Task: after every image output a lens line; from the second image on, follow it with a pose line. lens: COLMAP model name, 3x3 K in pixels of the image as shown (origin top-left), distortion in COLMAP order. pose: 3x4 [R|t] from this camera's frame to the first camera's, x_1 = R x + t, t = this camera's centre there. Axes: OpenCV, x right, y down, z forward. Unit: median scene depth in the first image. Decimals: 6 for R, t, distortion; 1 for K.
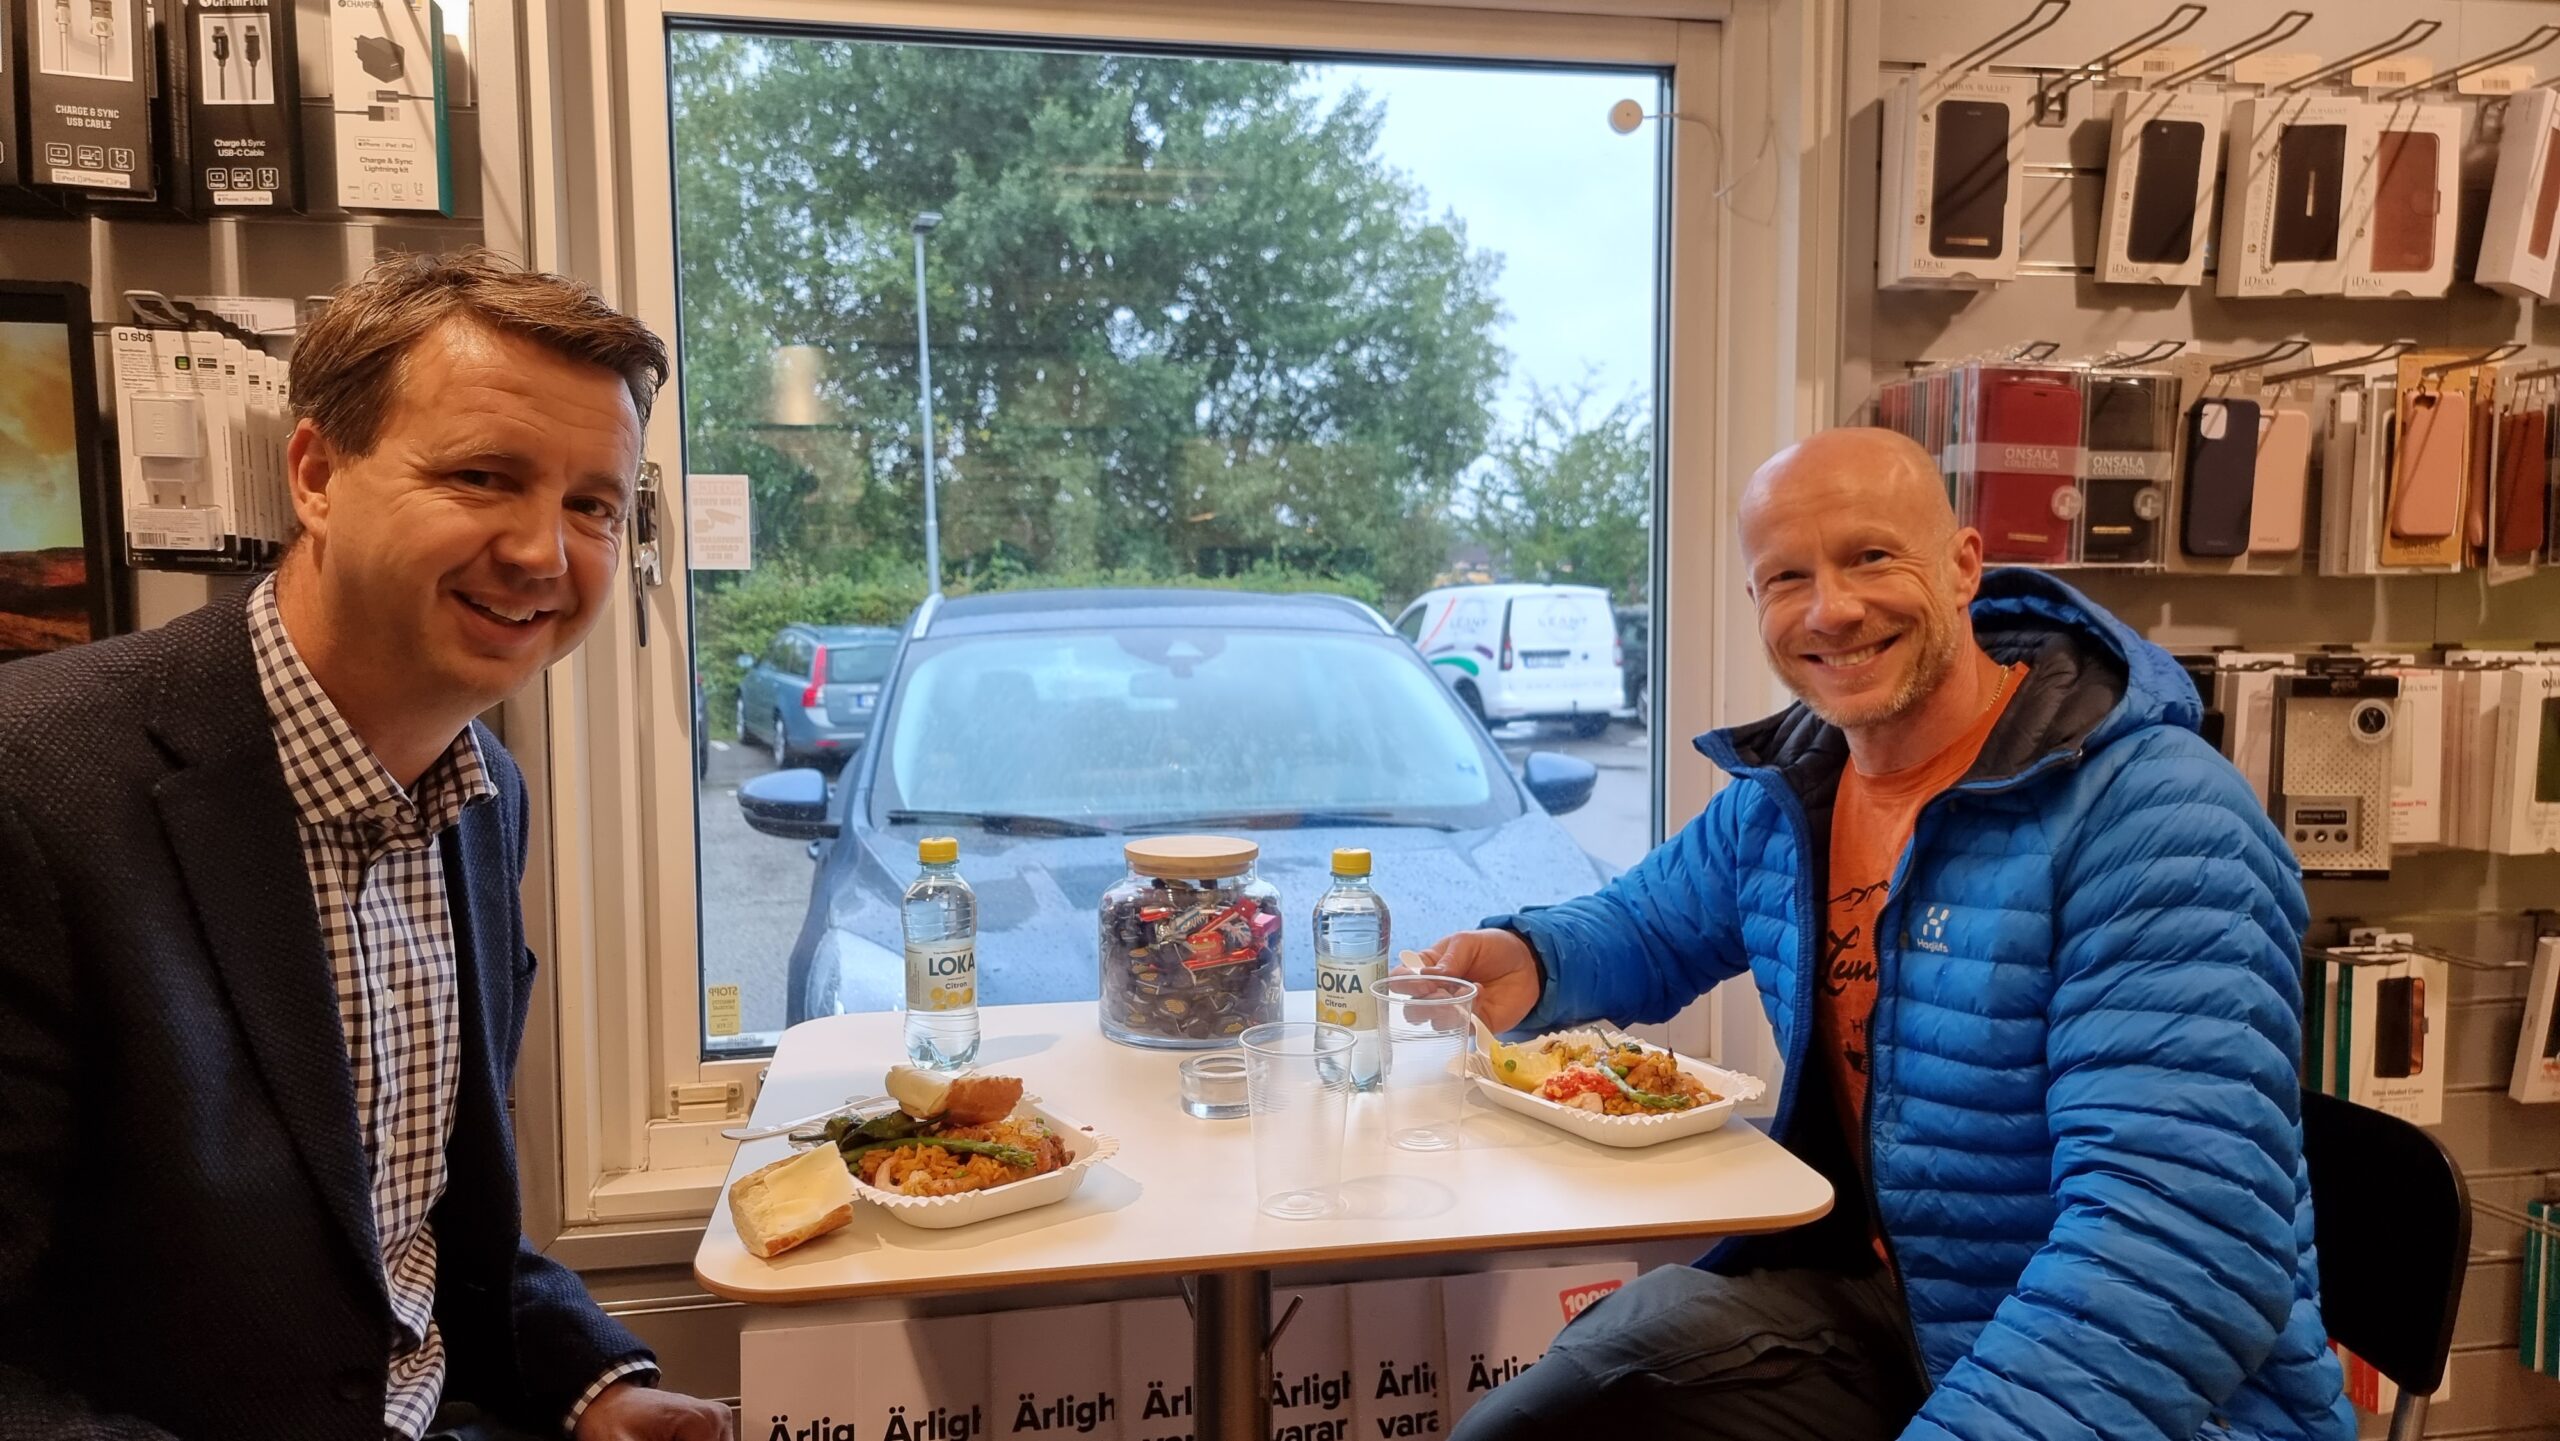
lens RADIAL K [[1795.2, 0, 1280.0], [0, 1795.2, 720.5], [0, 0, 1]] dist [0.027253, -0.042766]
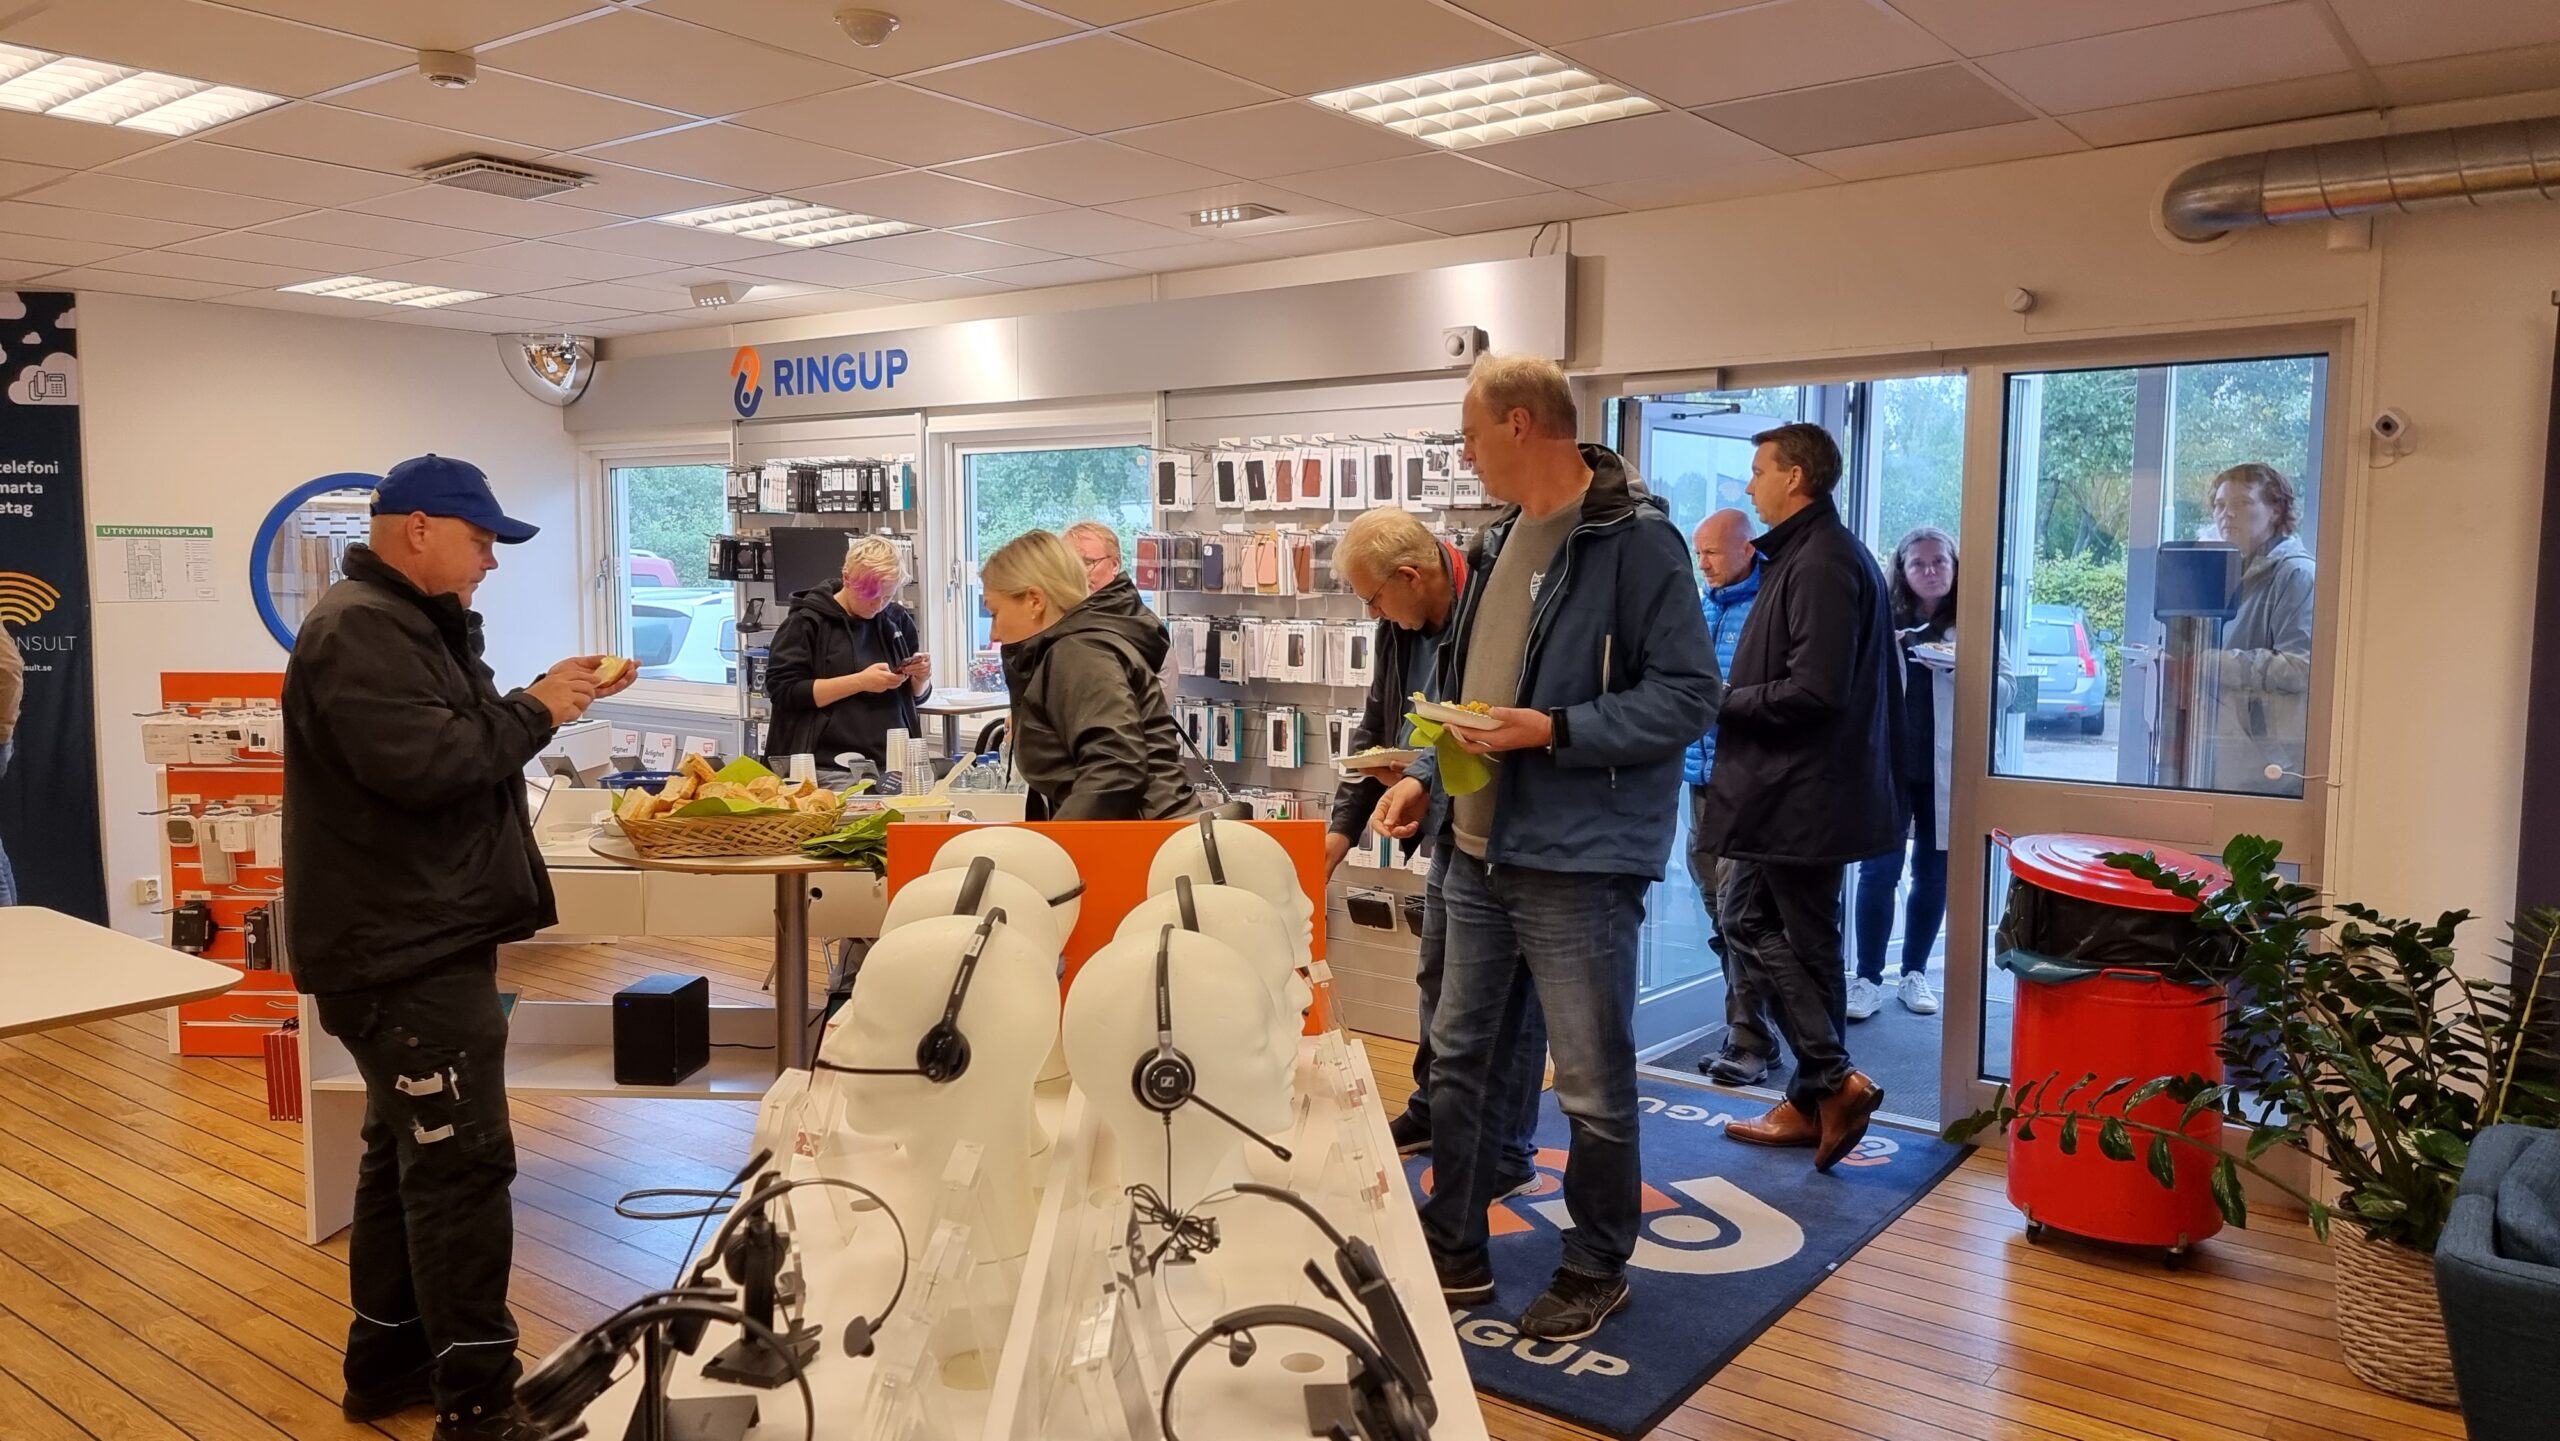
lens RADIAL K [[1794.8, 0, 1290.1], [0, 1794.8, 743.9], [0, 0, 1]] dist [0.004853, -0.008320]
pose [[0.670855, 0.085037, -0.736697, 3.088216], [-0.067990, 0.996273, 0.053087, 0.013125], [0.738465, 0.014475, 0.674136, -1.183373]]
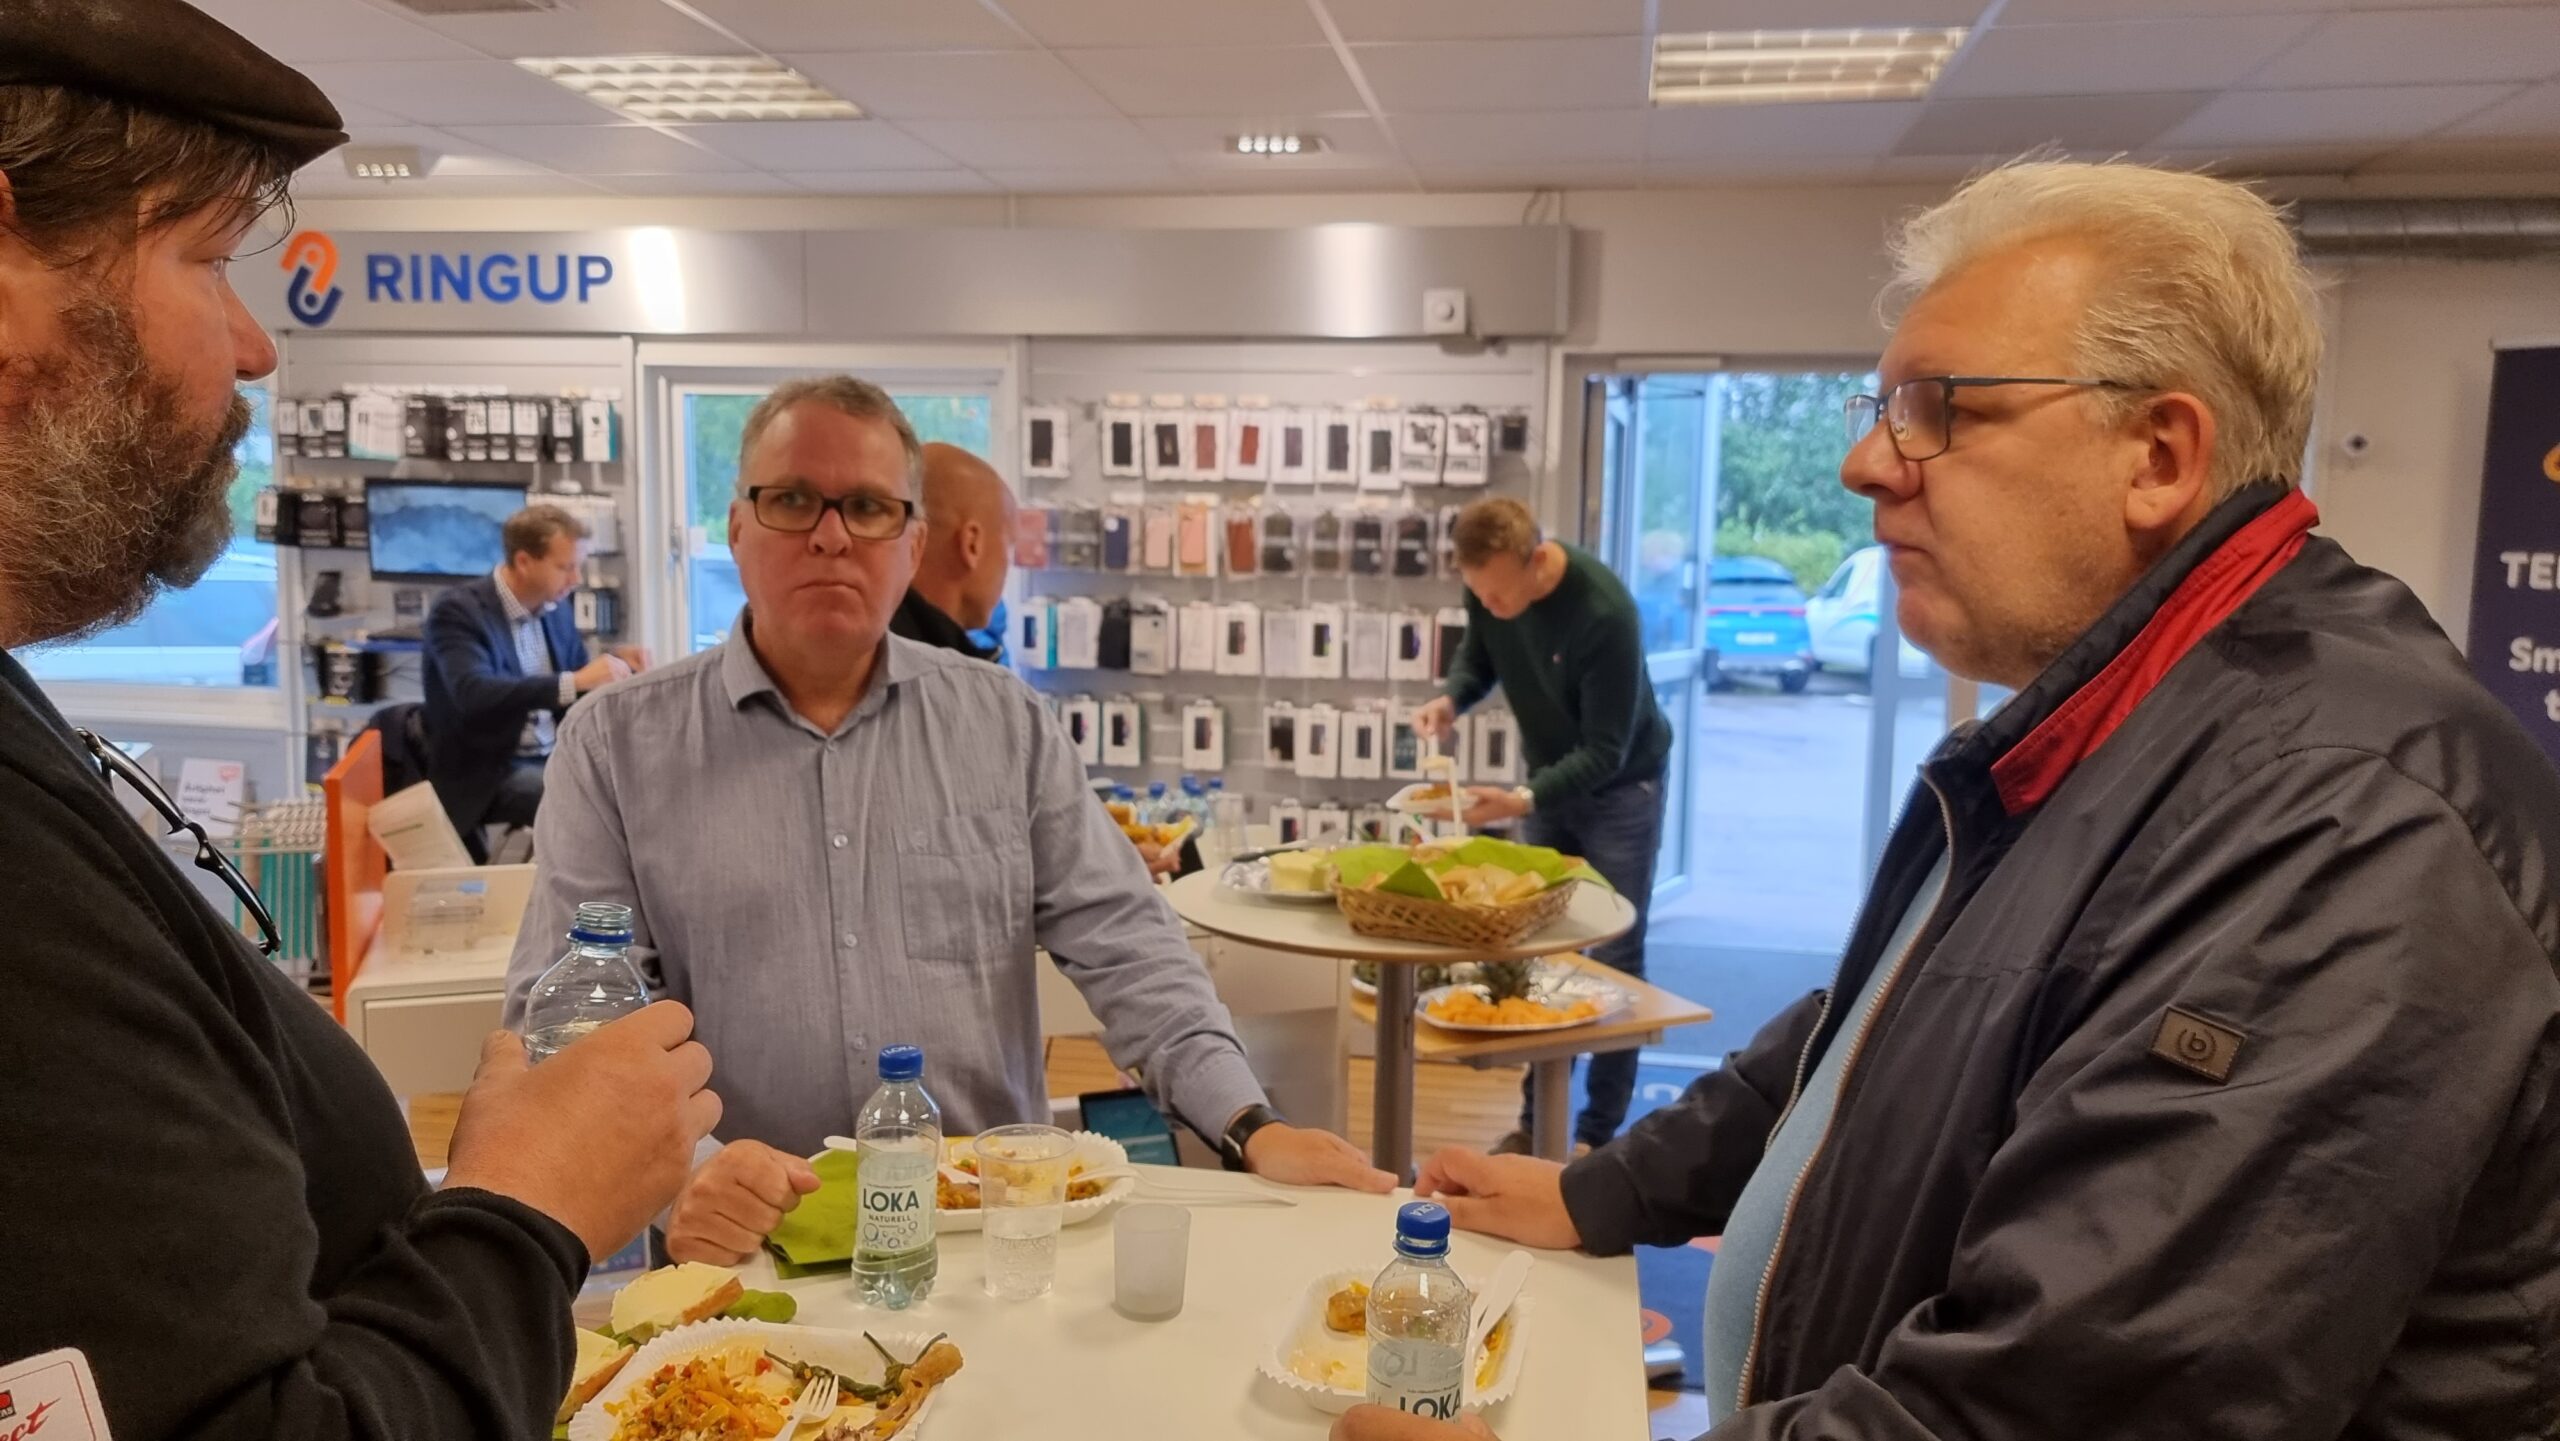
lens RADIAL K [[1795.2, 0, 1280.0], [0, 1795.2, 720.5], [0, 0, 1]] dist [0.027253, -0.042766]
pose [[0.943443, 0.061660, -0.325752, 1.717460], [-0.052410, 0.997936, 0.037105, 0.037811], [0.327367, -0.017933, 0.944727, -1.710174]]
